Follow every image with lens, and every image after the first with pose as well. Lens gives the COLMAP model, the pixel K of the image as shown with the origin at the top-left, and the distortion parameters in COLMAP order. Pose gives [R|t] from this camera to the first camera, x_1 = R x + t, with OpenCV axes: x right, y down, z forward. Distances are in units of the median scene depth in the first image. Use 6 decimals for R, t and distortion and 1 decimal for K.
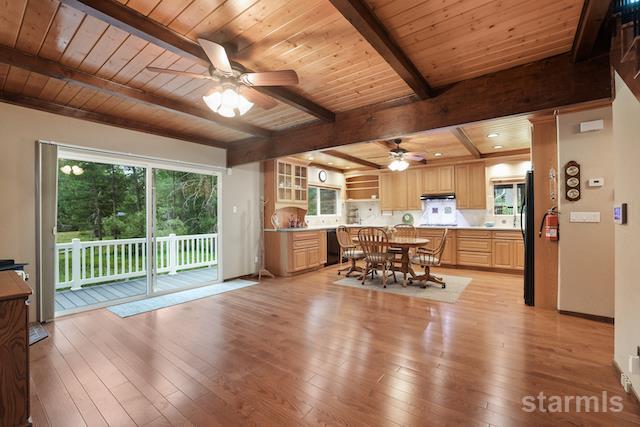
lens RADIAL K [[275.2, 0, 324.2], [0, 275.2, 217.6], [0, 0, 1]] dist [-0.040080, 0.002679]
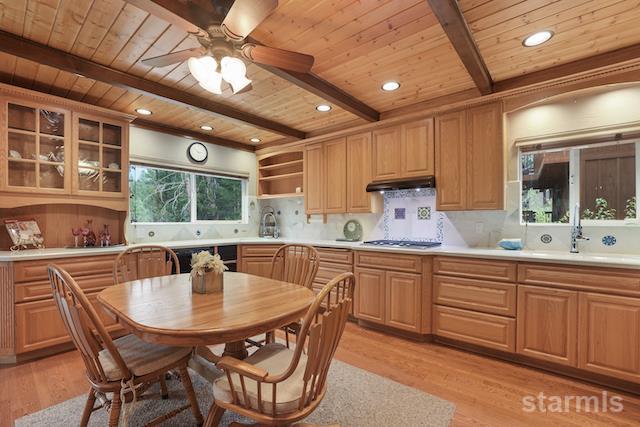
lens RADIAL K [[287.7, 0, 319.4], [0, 287.7, 224.0], [0, 0, 1]] dist [-0.021768, 0.006823]
pose [[0.997274, 0.005375, -0.073592, 0.326825], [-0.005354, 0.999986, 0.000485, -0.006978], [0.073594, -0.000090, 0.997288, 0.508279]]
